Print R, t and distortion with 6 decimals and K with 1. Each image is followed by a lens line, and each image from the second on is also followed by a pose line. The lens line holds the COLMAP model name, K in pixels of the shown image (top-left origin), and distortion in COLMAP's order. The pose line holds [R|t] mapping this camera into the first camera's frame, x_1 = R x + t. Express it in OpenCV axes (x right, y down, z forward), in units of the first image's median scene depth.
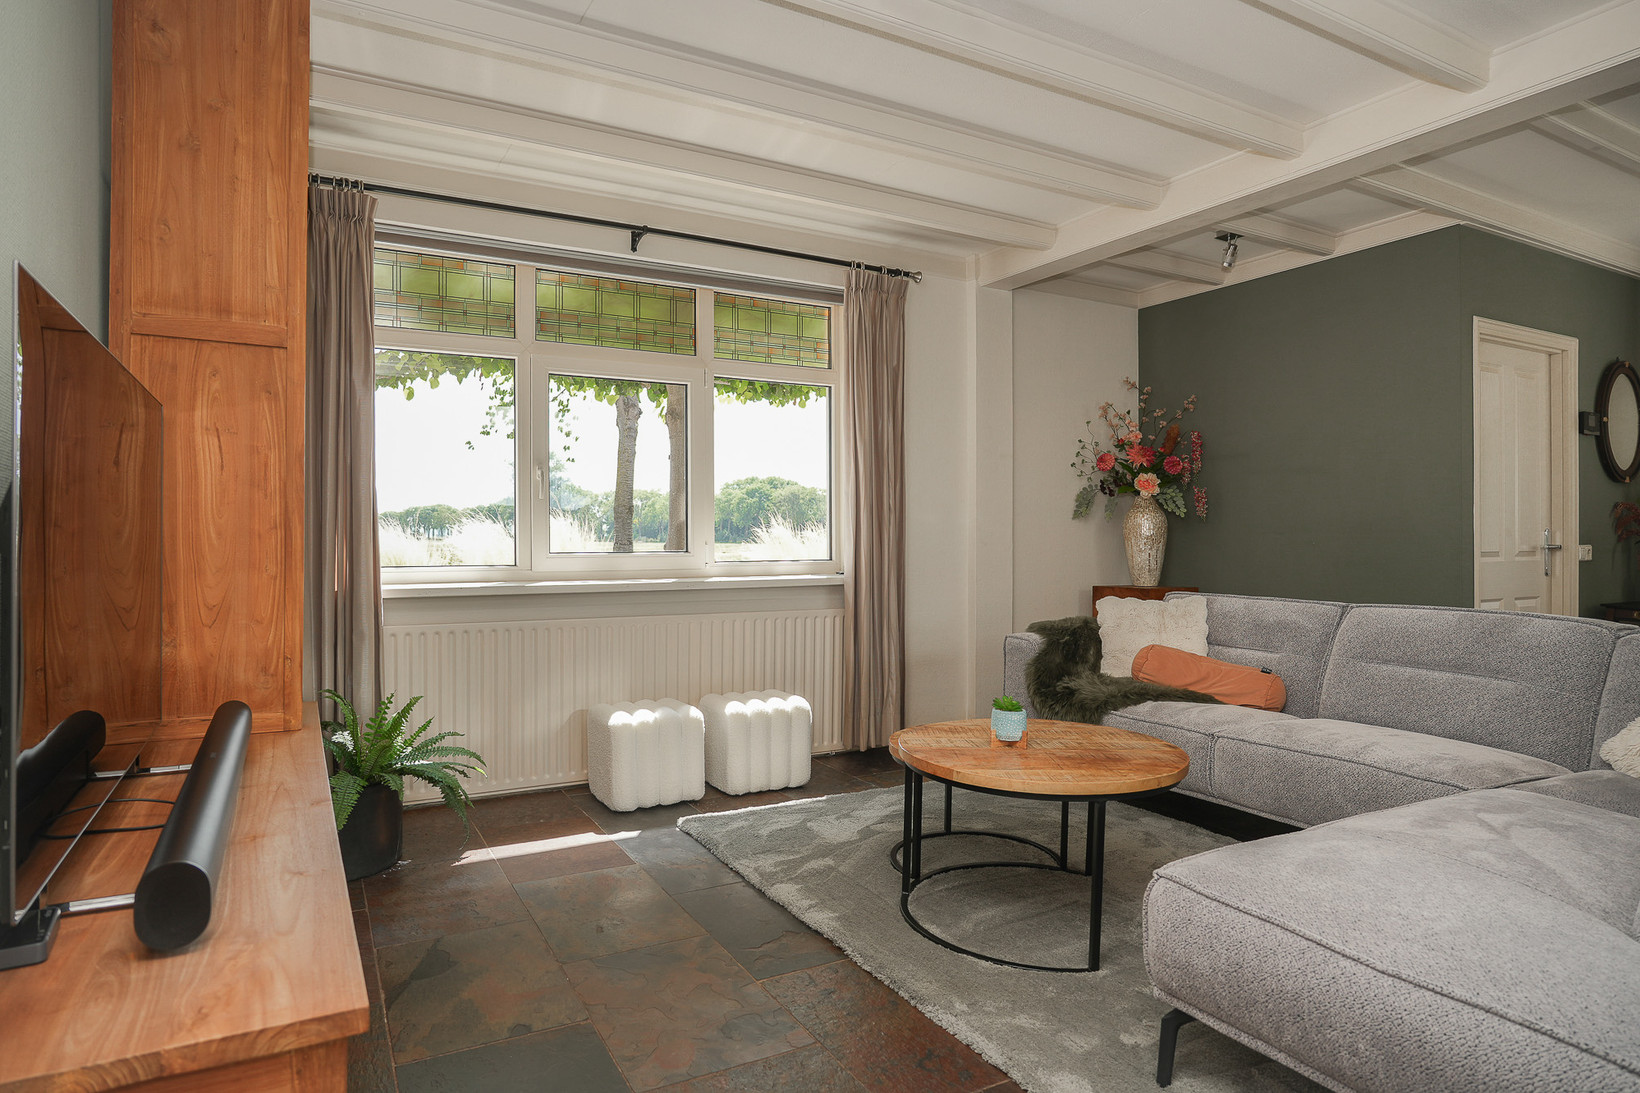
lens RADIAL K [[930.1, 0, 827.1], [0, 930.1, 541.3], [0, 0, 1]] dist [-0.046230, 0.034513]
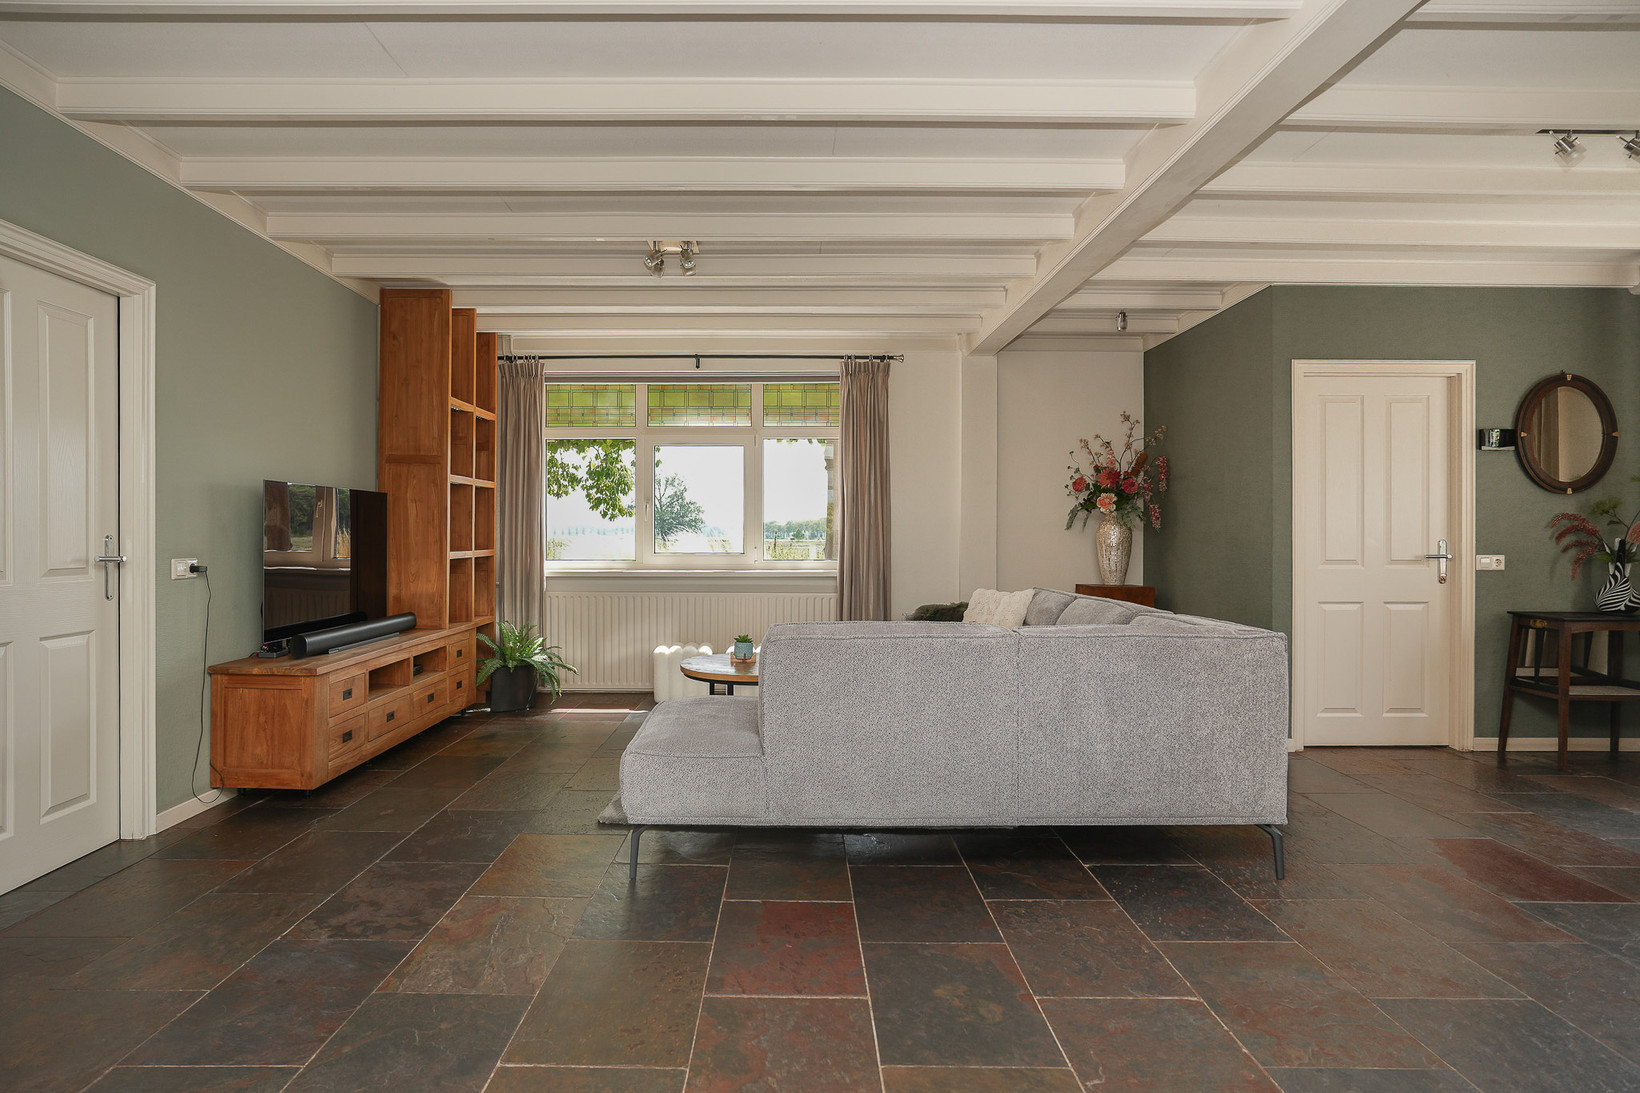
lens RADIAL K [[930.1, 0, 827.1], [0, 930.1, 541.3], [0, 0, 1]] dist [-0.046230, 0.034513]
pose [[0.884836, 0.004725, -0.465879, 0.797442], [-0.004278, 0.999989, 0.002017, -0.014297], [0.465883, 0.000208, 0.884846, -0.354150]]
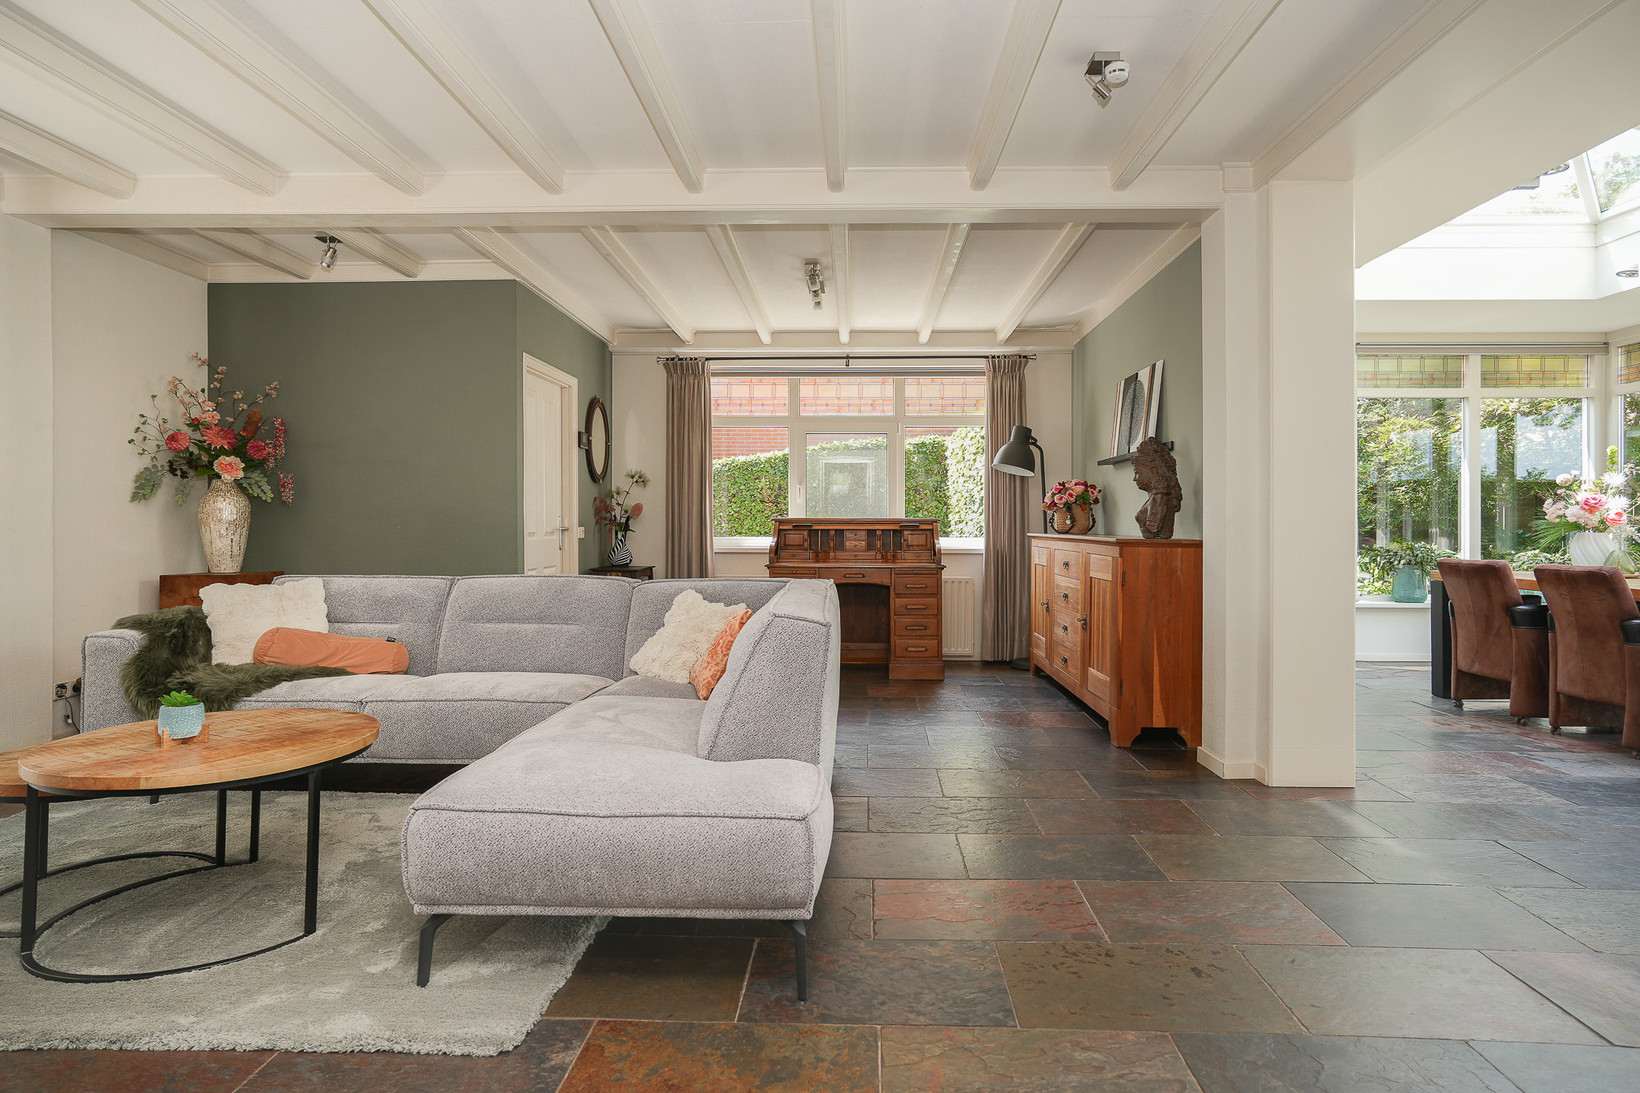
lens RADIAL K [[887.4, 0, 797.6], [0, 887.4, 517.8], [0, 0, 1]] dist [0.021801, 0.001502]
pose [[0.544420, 0.002011, 0.838811, -0.160159], [0.004276, 0.999977, -0.005172, -0.001836], [-0.838802, 0.006402, 0.544399, -0.019184]]
